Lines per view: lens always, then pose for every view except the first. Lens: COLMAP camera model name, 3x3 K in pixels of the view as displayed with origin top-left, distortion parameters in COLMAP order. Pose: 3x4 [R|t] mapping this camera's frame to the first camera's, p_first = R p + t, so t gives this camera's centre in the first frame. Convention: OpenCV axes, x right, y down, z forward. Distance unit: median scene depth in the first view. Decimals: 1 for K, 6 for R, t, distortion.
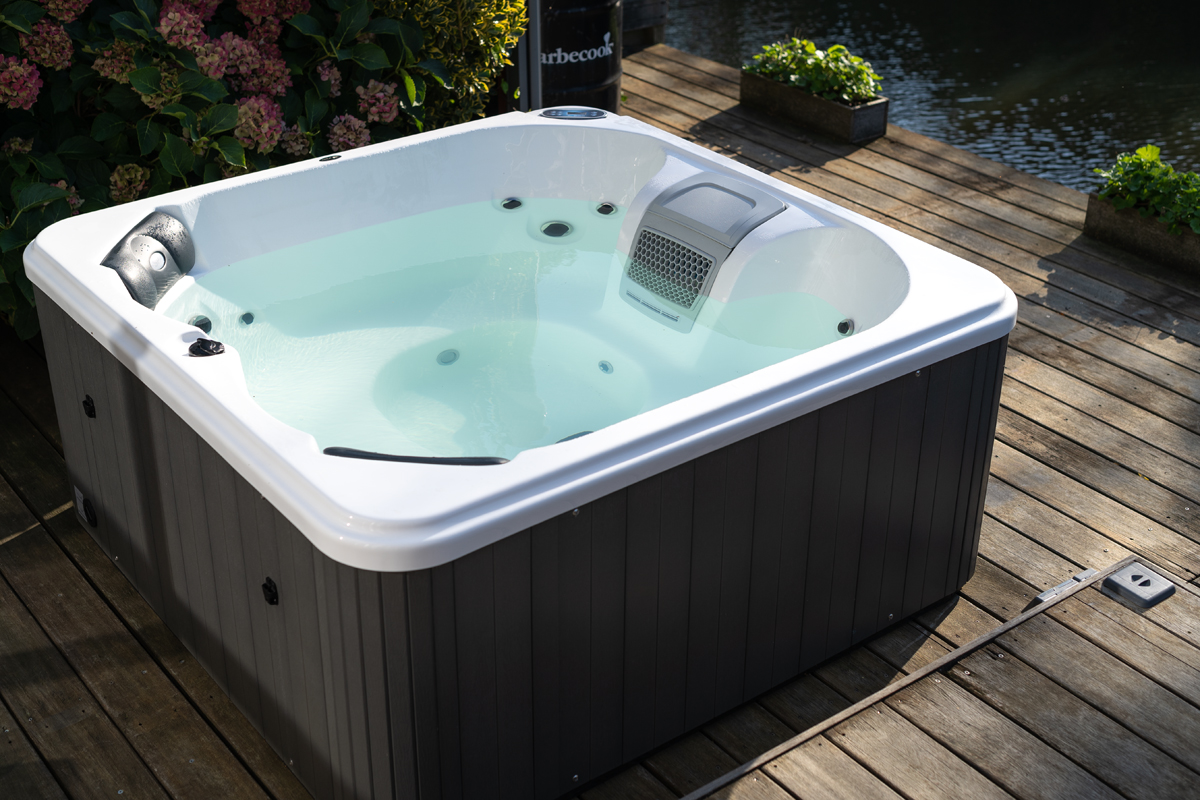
lens RADIAL K [[1635.5, 0, 601.0], [0, 1635.5, 341.9], [0, 0, 1]] dist [0.049093, -0.083075]
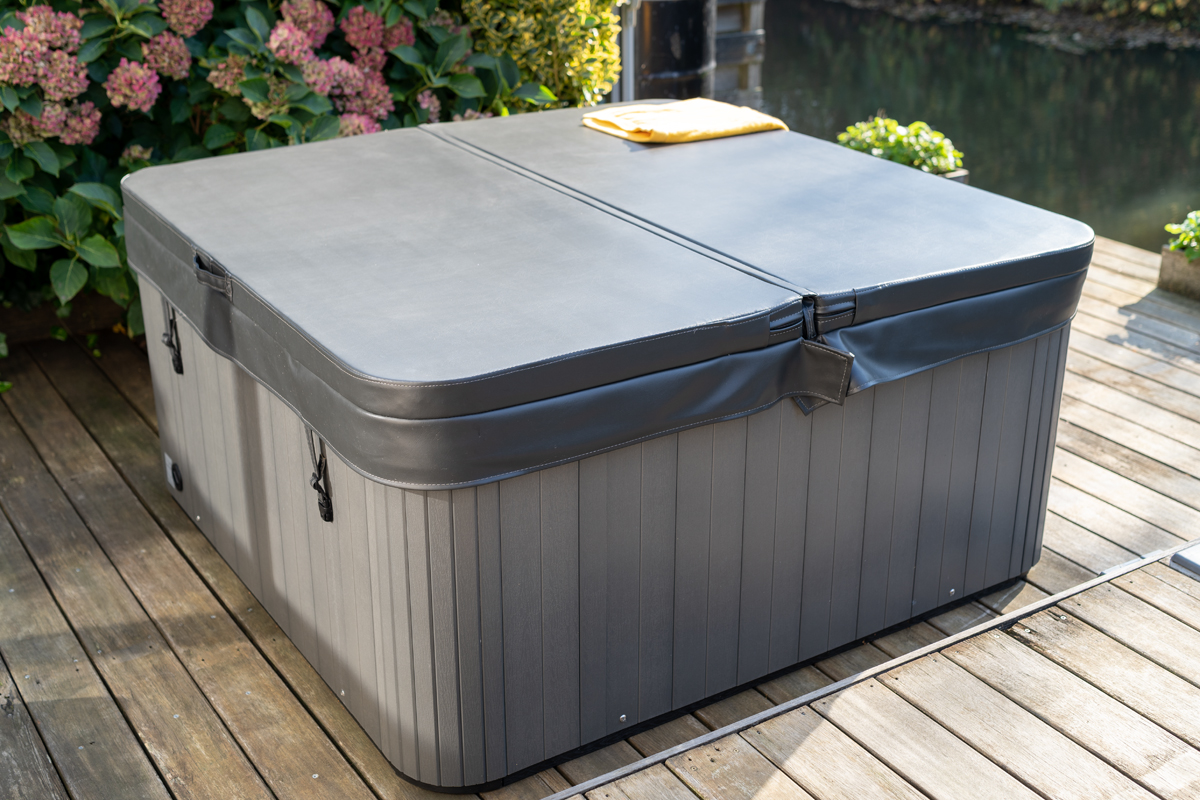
lens RADIAL K [[1491.9, 0, 599.6], [0, 1491.9, 375.8], [0, 0, 1]] dist [0.018958, 0.001465]
pose [[0.996722, 0.022562, -0.077689, 0.023800], [-0.029069, 0.996069, -0.083671, 0.090353], [0.075496, 0.085655, 0.993460, 0.057108]]
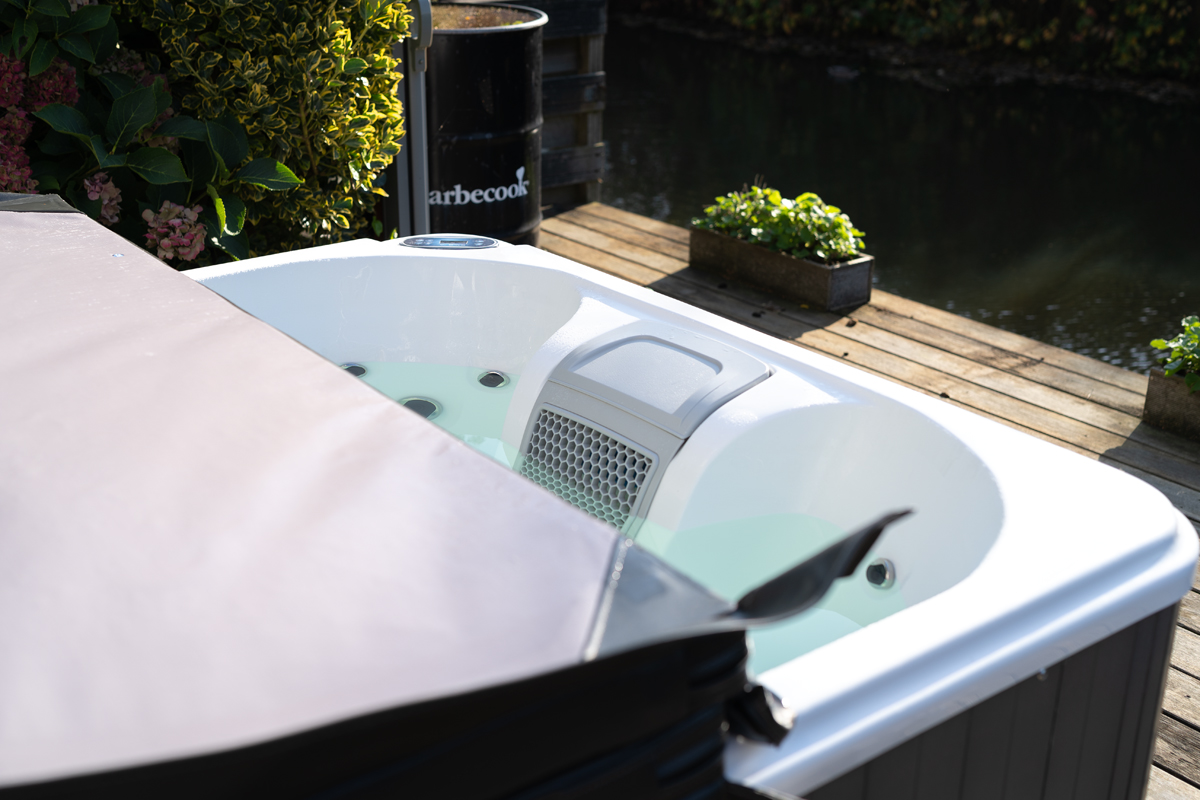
lens RADIAL K [[1491.9, 0, 599.6], [0, 1491.9, 375.8], [0, 0, 1]] dist [0.018958, 0.001465]
pose [[0.999645, -0.000541, 0.026623, 0.027495], [0.003300, 0.994605, -0.103687, -0.018711], [-0.026423, 0.103738, 0.994254, 0.365866]]
